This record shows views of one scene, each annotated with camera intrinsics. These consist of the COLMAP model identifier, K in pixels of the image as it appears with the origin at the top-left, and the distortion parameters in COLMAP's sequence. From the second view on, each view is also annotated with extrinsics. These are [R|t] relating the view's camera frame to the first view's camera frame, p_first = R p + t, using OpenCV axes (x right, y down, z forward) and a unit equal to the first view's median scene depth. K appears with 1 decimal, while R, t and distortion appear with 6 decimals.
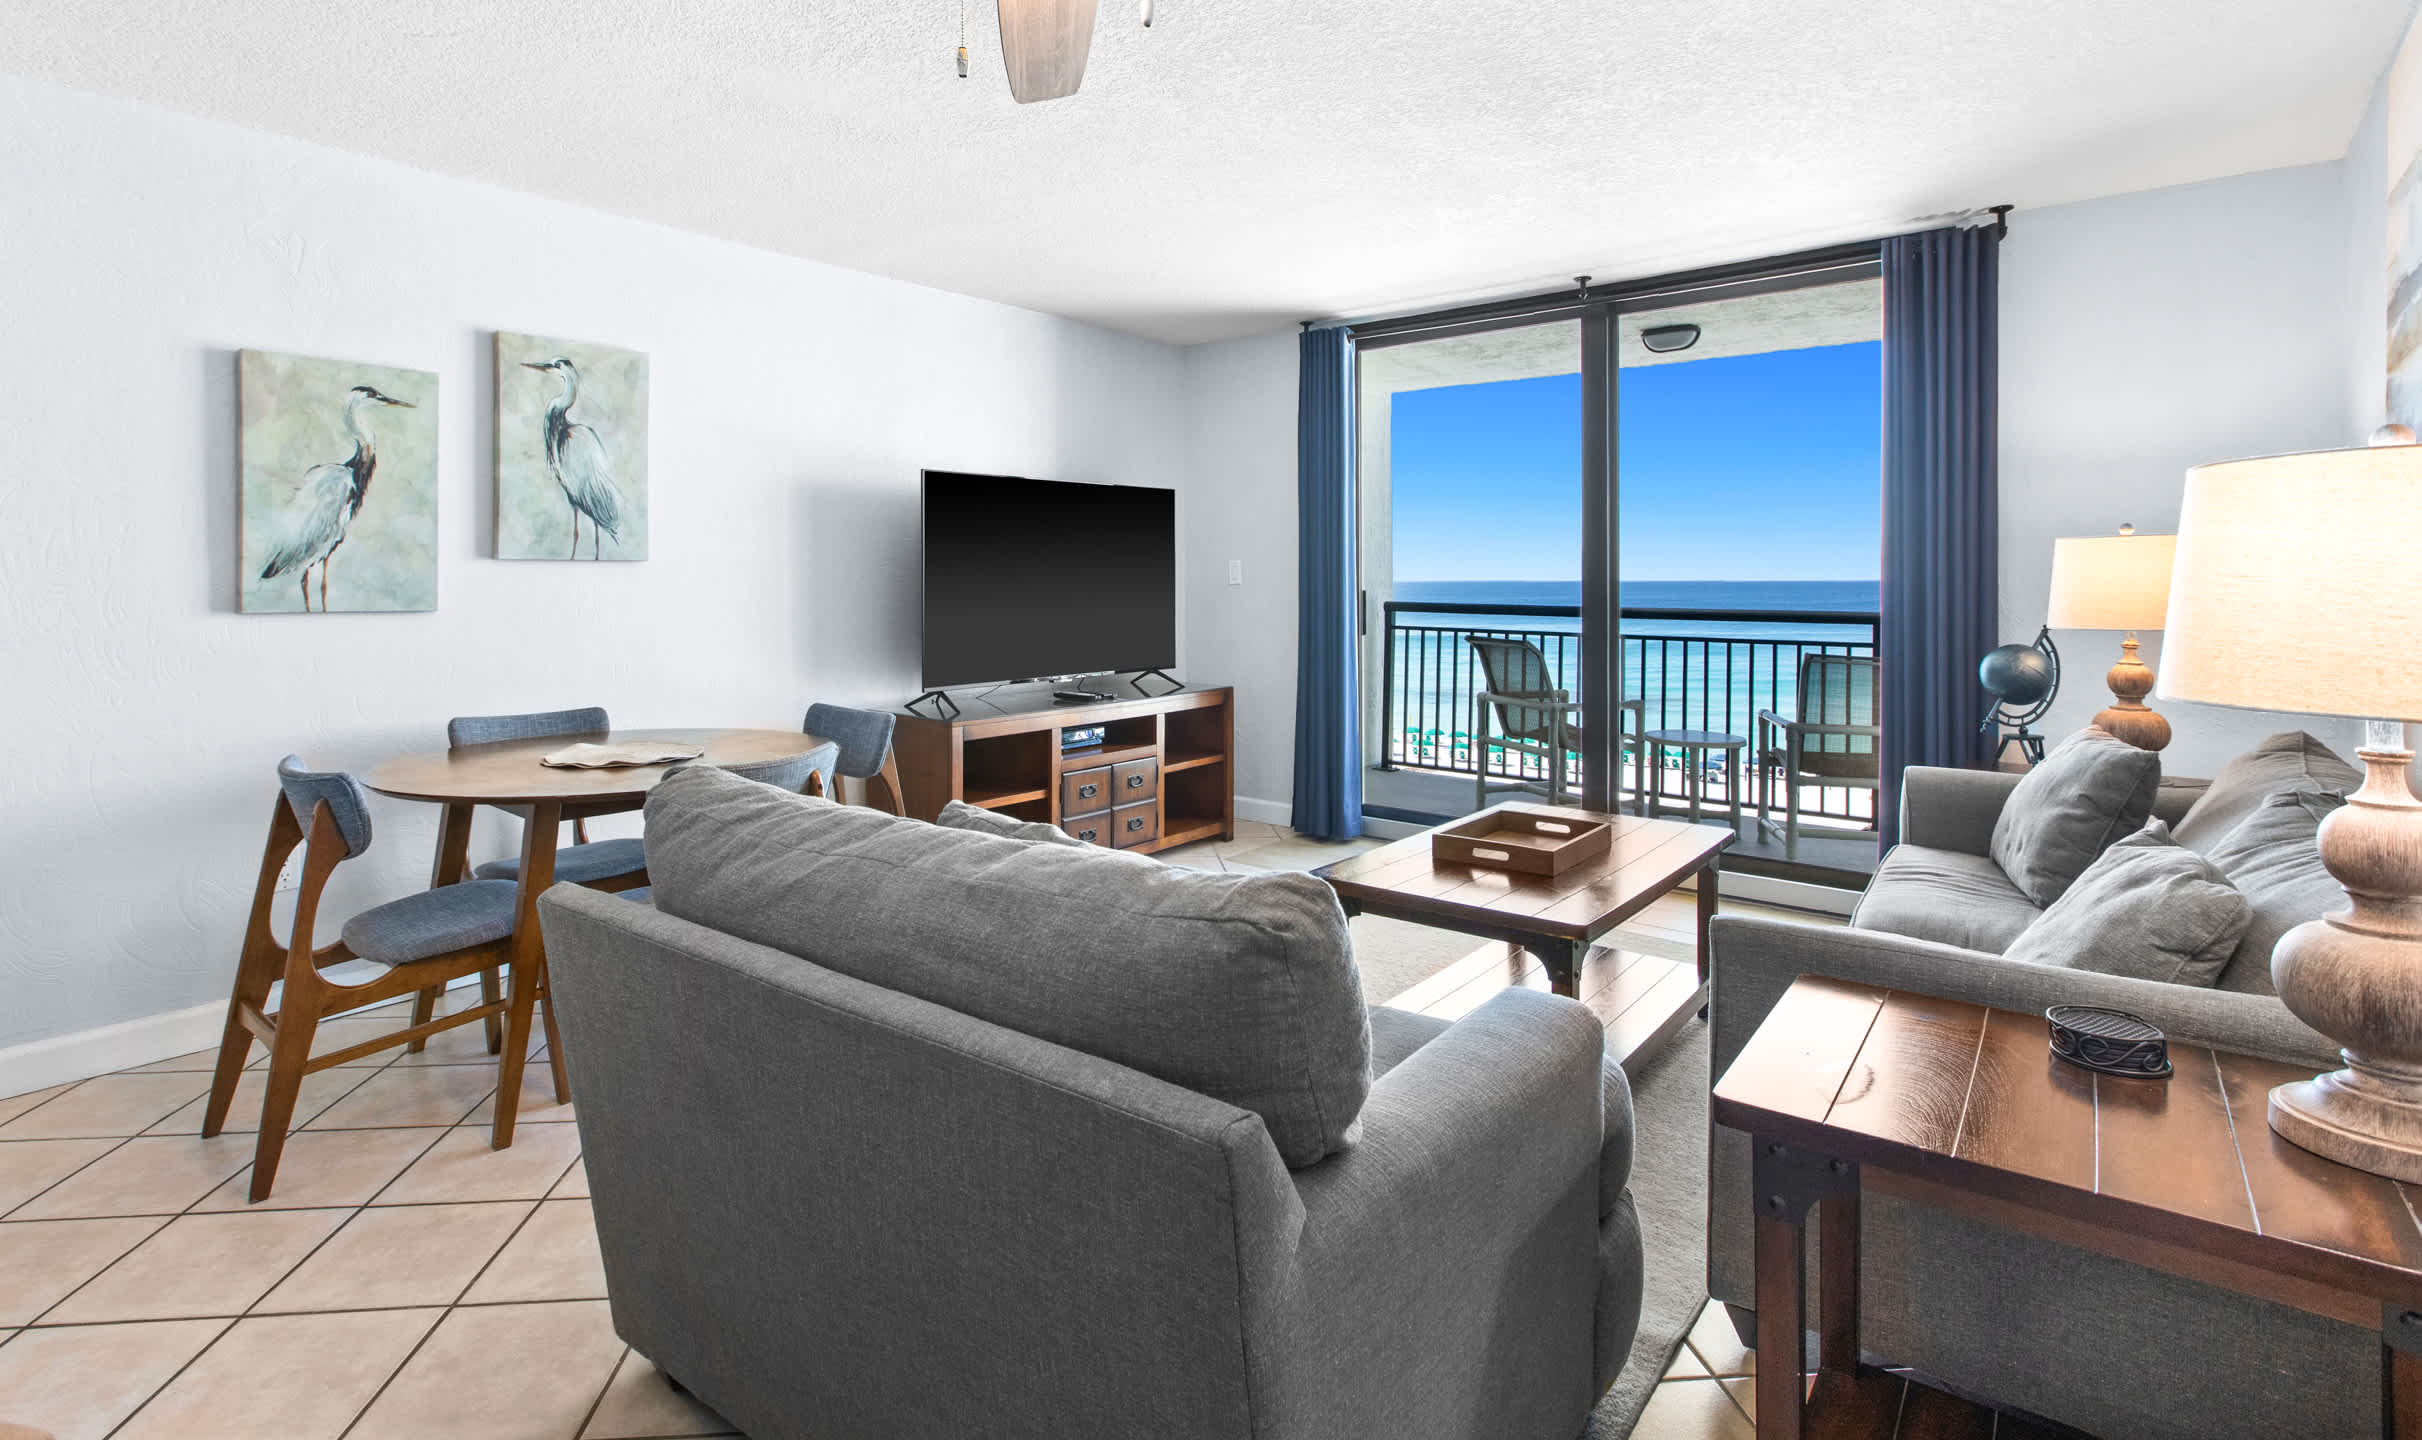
lens RADIAL K [[1165.3, 0, 1159.2], [0, 1165.3, 577.7], [0, 0, 1]] dist [0.001999, 0.000575]
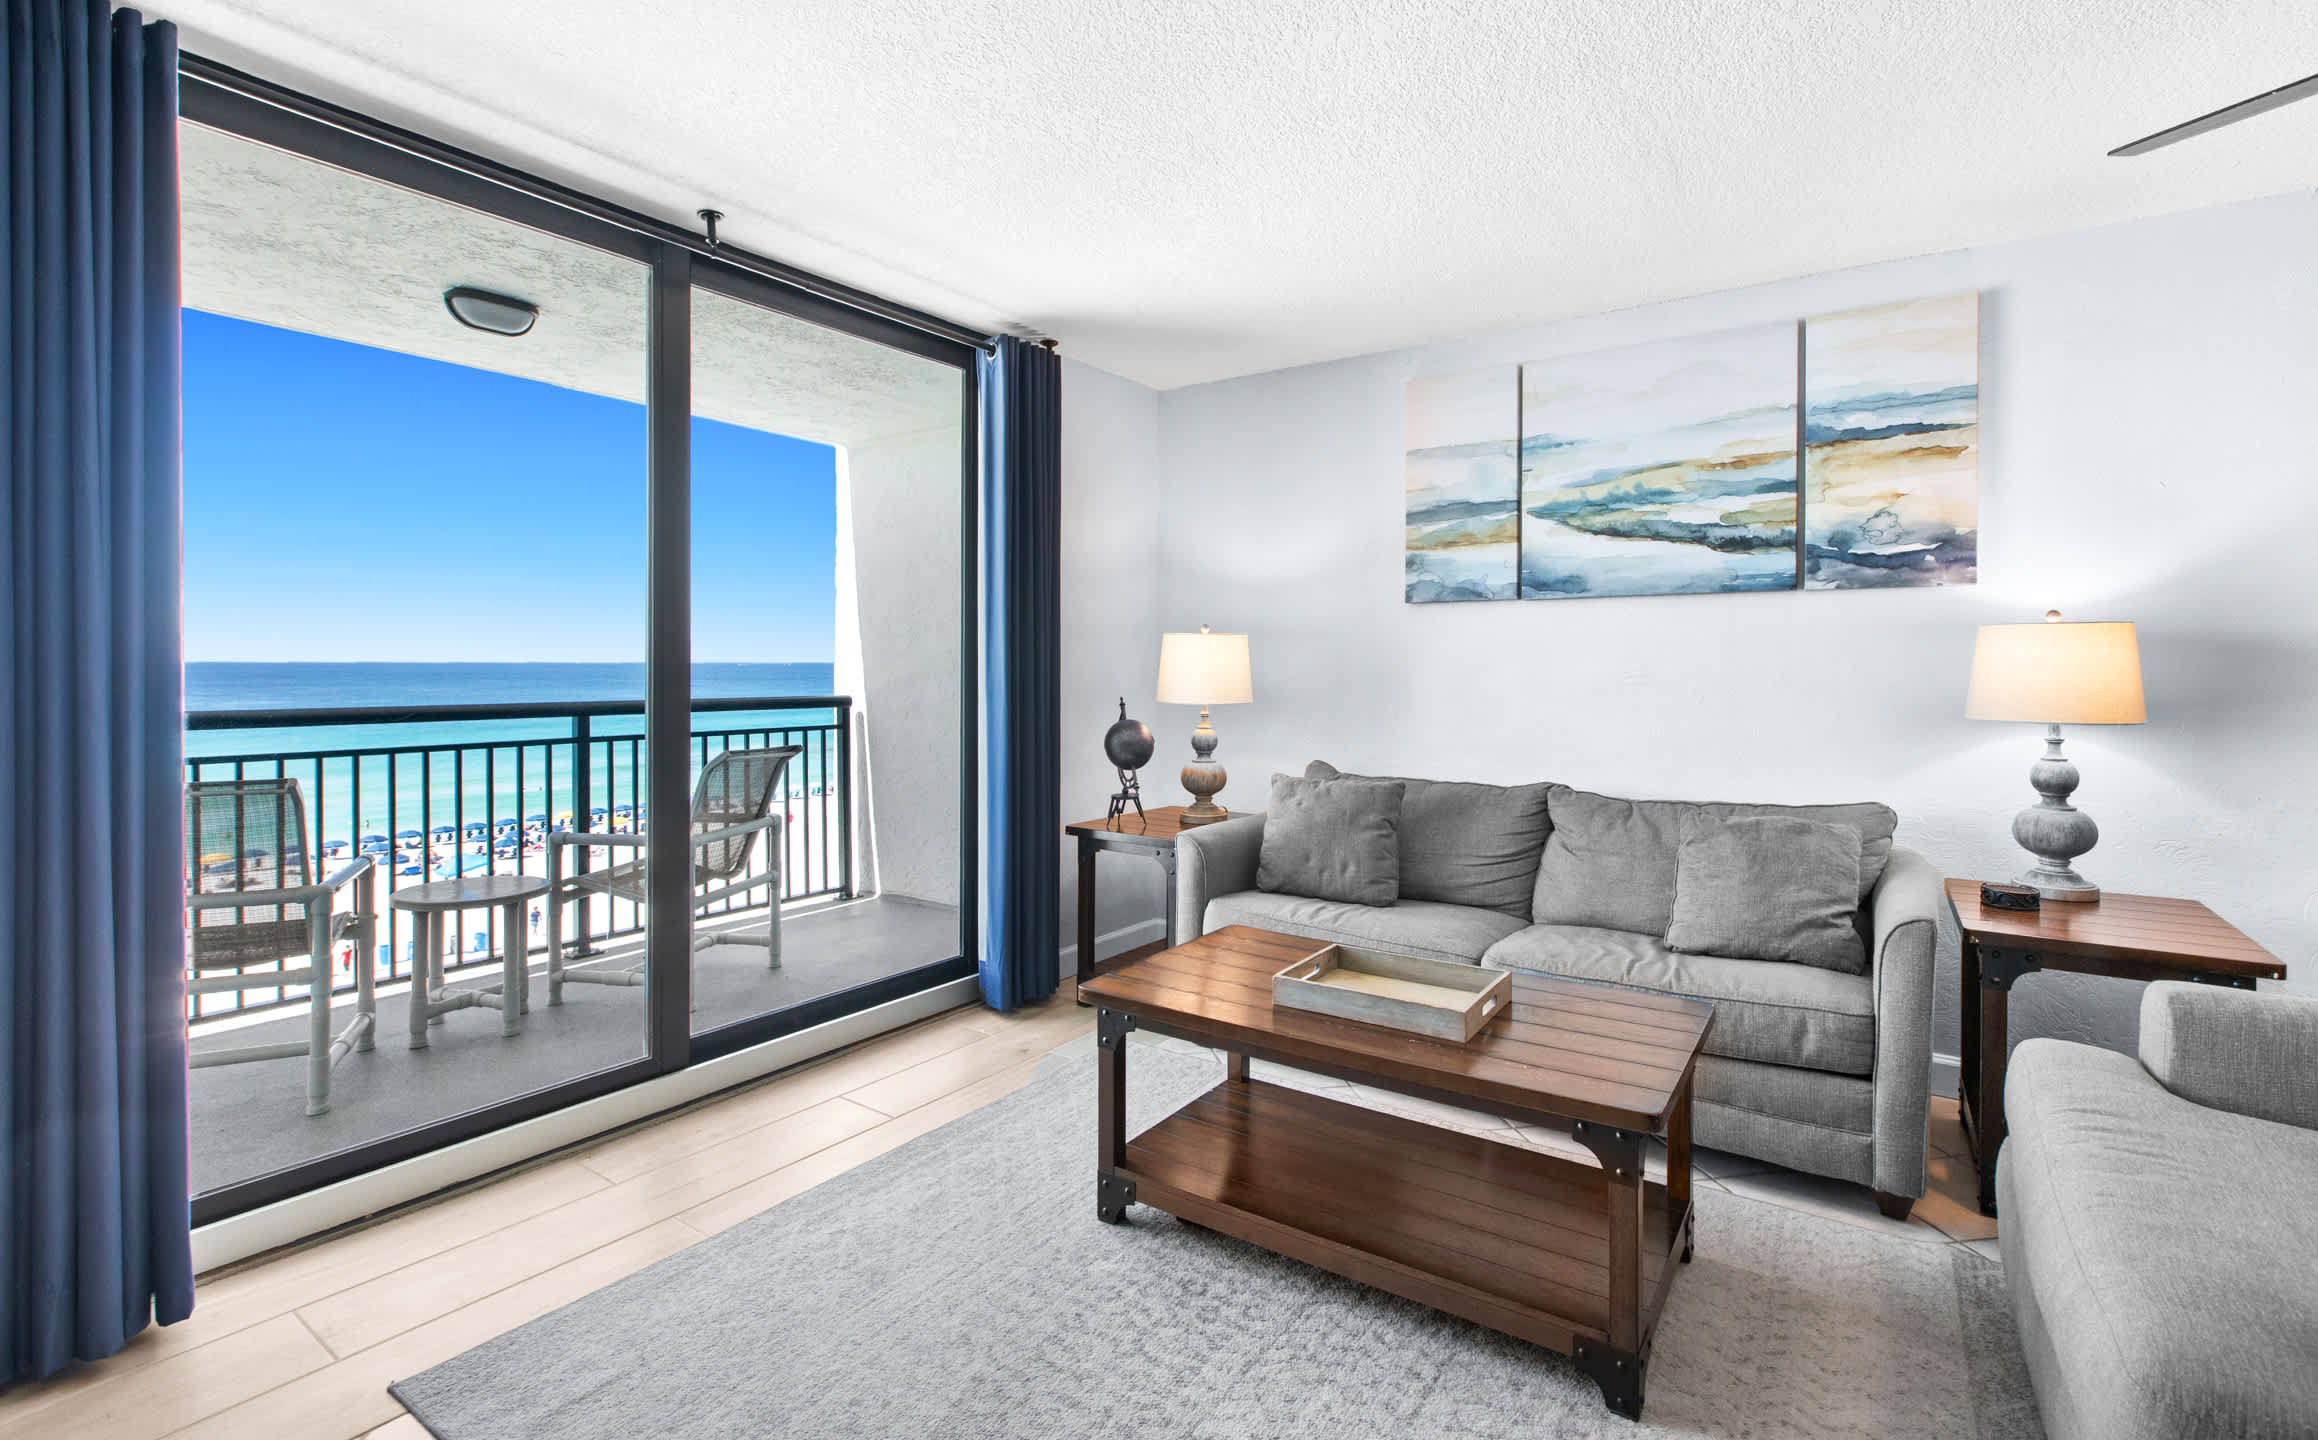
lens RADIAL K [[1053.0, 0, 1175.6], [0, 1053.0, 660.4], [0, 0, 1]] dist [0.003800, 0.000175]
pose [[-0.099560, 0.001865, 0.995030, -0.322803], [-0.003895, 0.999990, -0.002264, -0.001796], [-0.995024, -0.004101, -0.099552, 0.969781]]
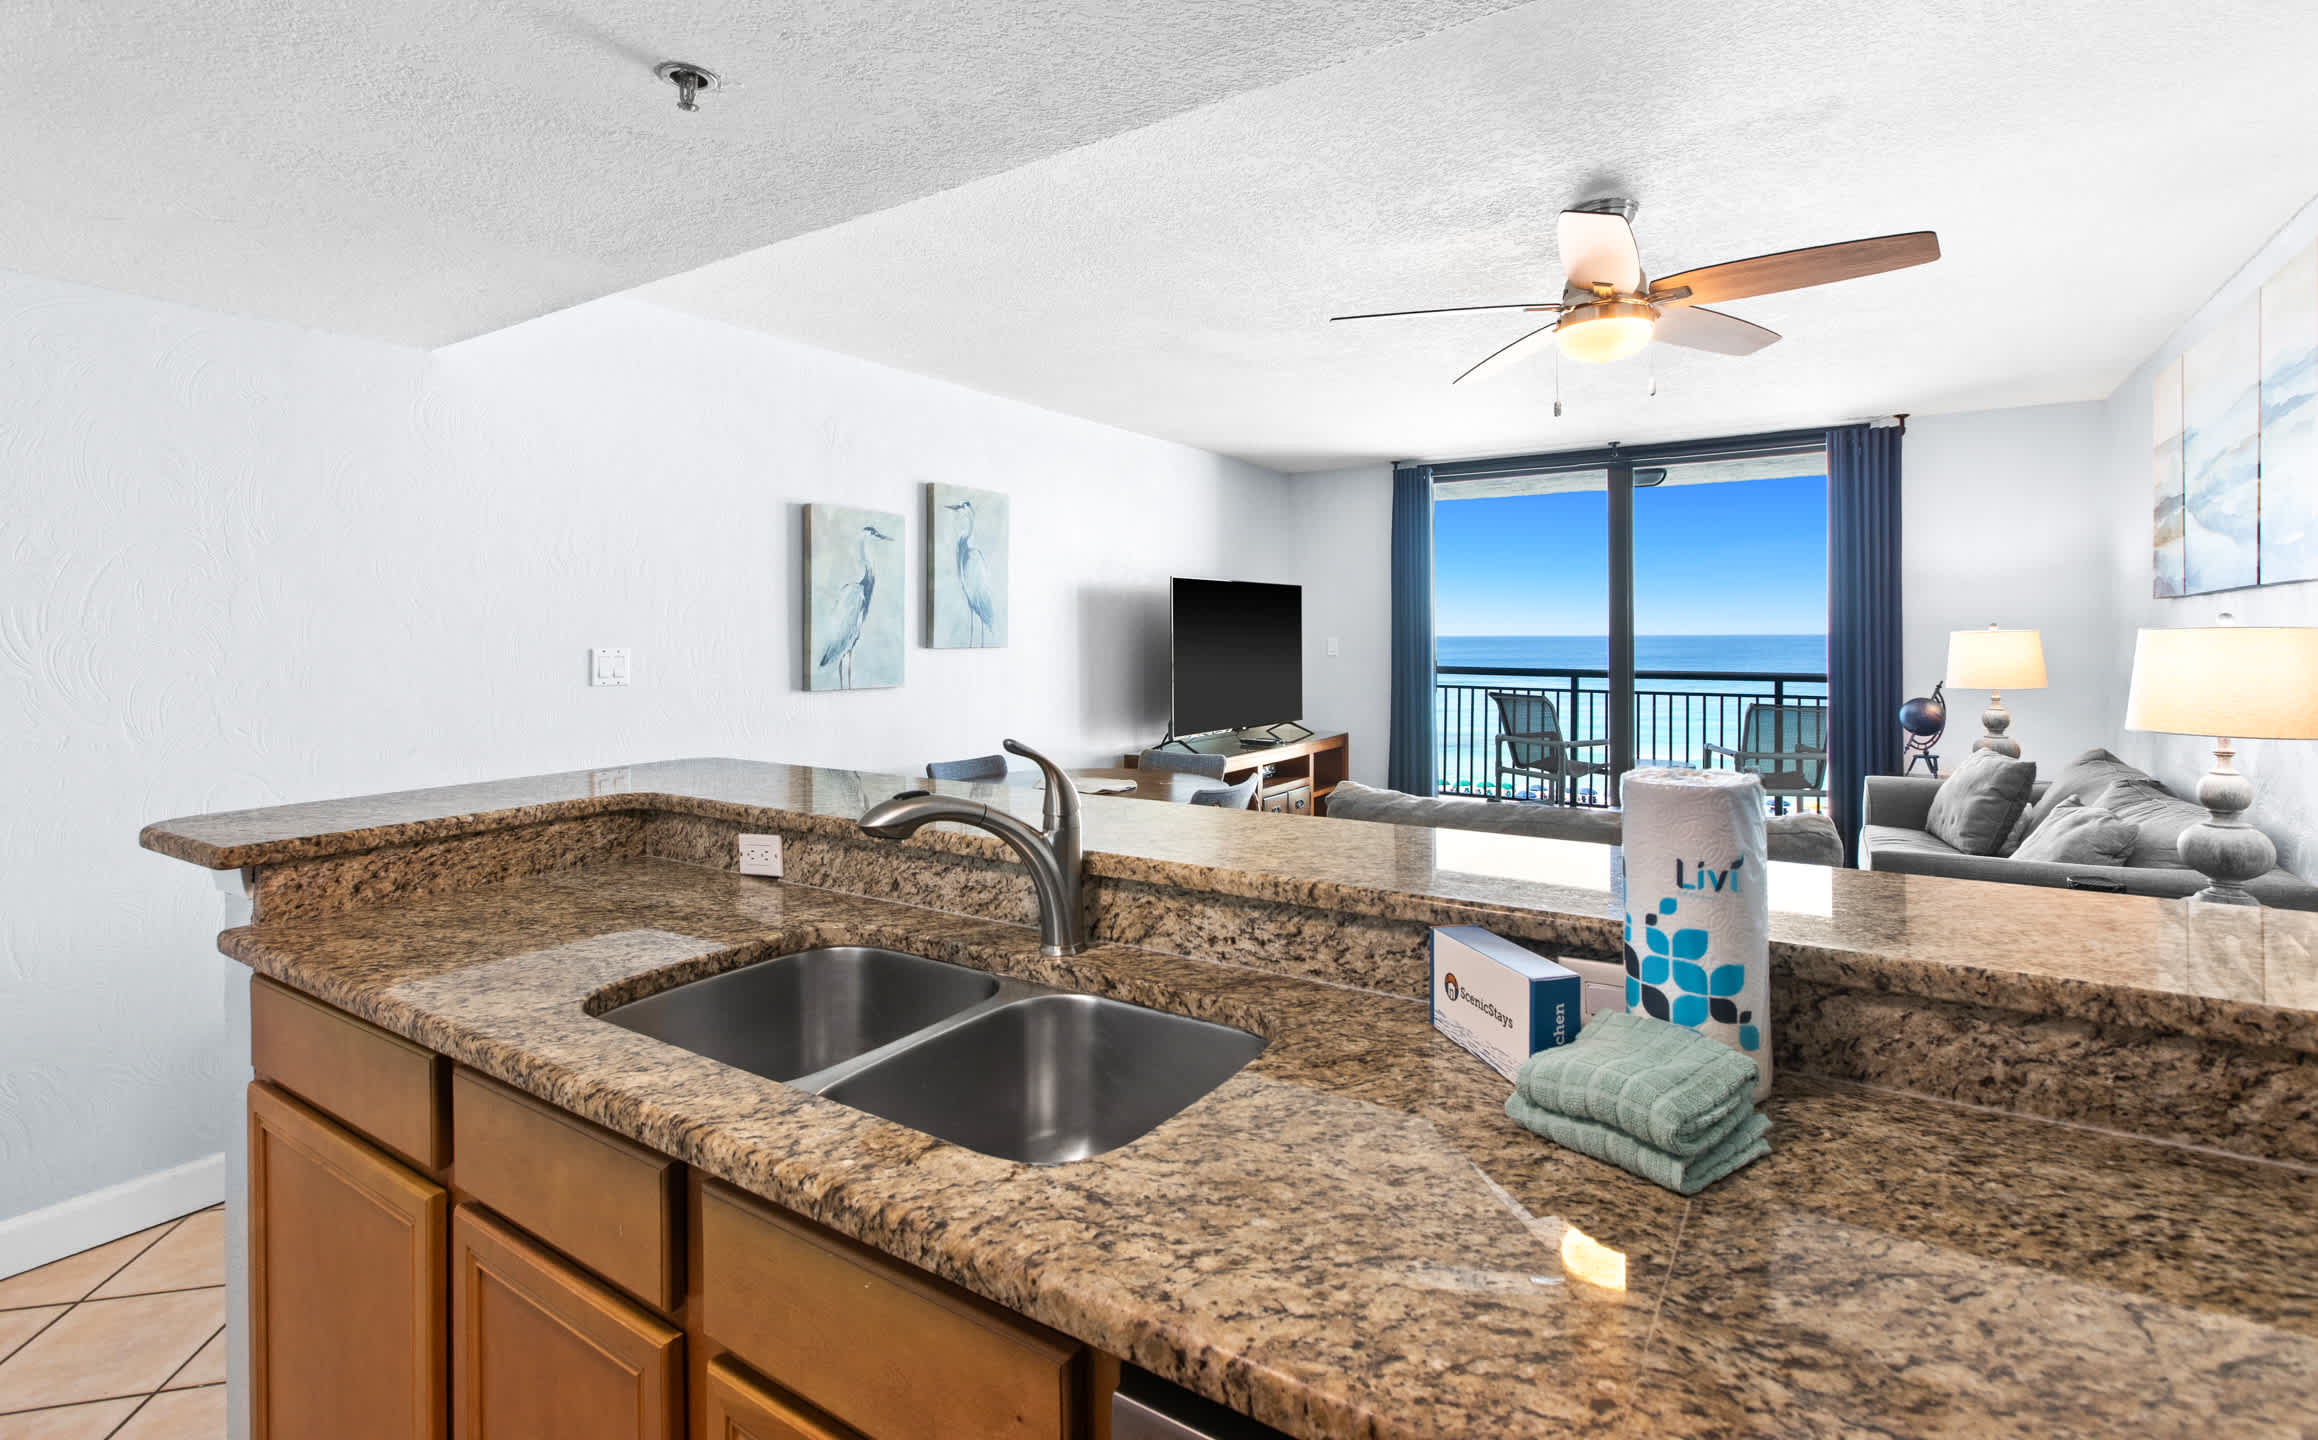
lens RADIAL K [[1064.5, 0, 1180.5], [0, 1064.5, 627.7], [0, 0, 1]] dist [0.002248, 0.000480]
pose [[0.990638, -0.002662, 0.136487, -0.414698], [0.003519, 0.999976, -0.006041, -0.029364], [-0.136468, 0.006464, 0.990623, -0.264466]]
